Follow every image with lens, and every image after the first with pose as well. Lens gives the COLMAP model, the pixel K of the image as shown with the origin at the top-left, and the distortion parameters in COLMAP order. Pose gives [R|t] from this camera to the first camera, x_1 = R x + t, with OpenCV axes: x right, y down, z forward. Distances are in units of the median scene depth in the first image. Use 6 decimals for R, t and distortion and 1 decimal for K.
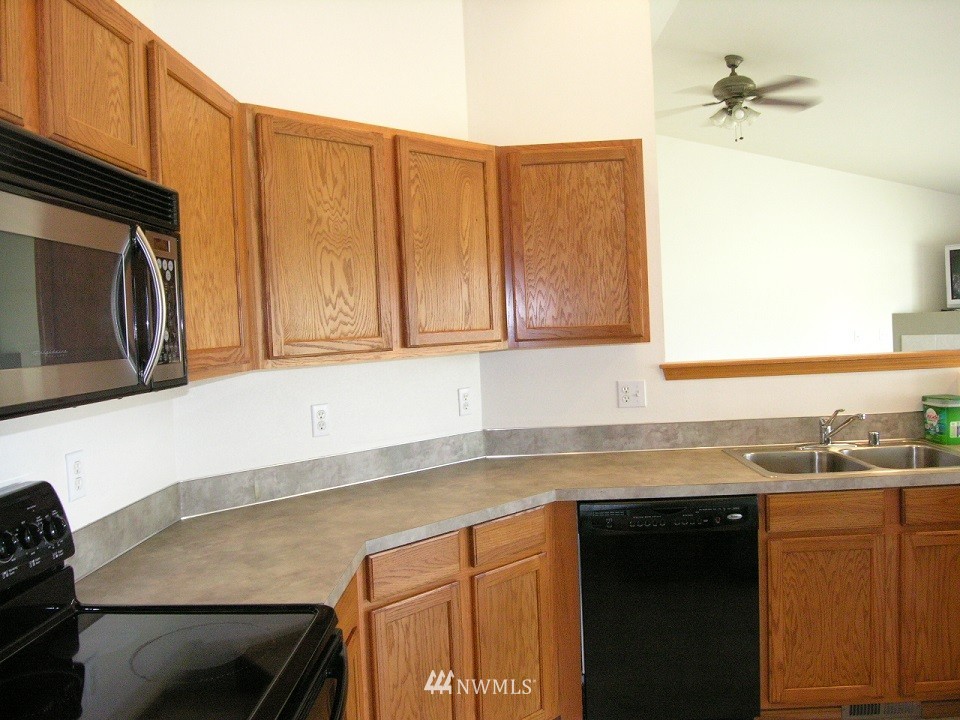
lens RADIAL K [[731.4, 0, 480.0], [0, 731.4, 360.0], [0, 0, 1]] dist [-0.060777, -0.001336]
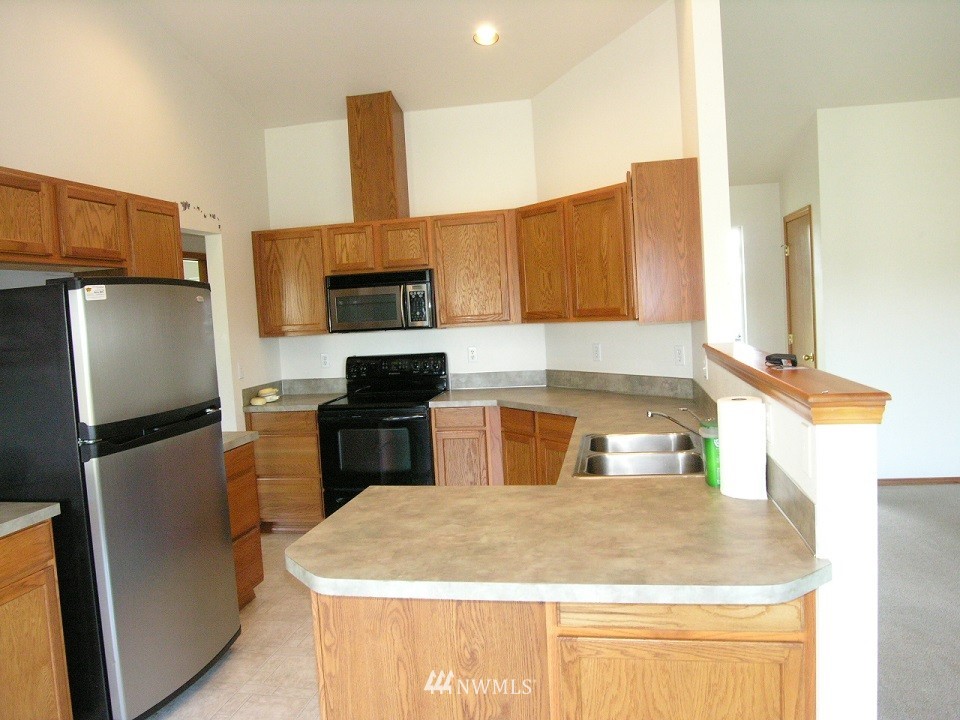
lens RADIAL K [[731.4, 0, 480.0], [0, 731.4, 360.0], [0, 0, 1]] dist [-0.060777, -0.001336]
pose [[-0.152241, 0.119223, -0.981126, 1.643479], [0.013048, 0.992854, 0.118623, -0.120837], [0.988257, 0.005258, -0.152709, 0.982665]]
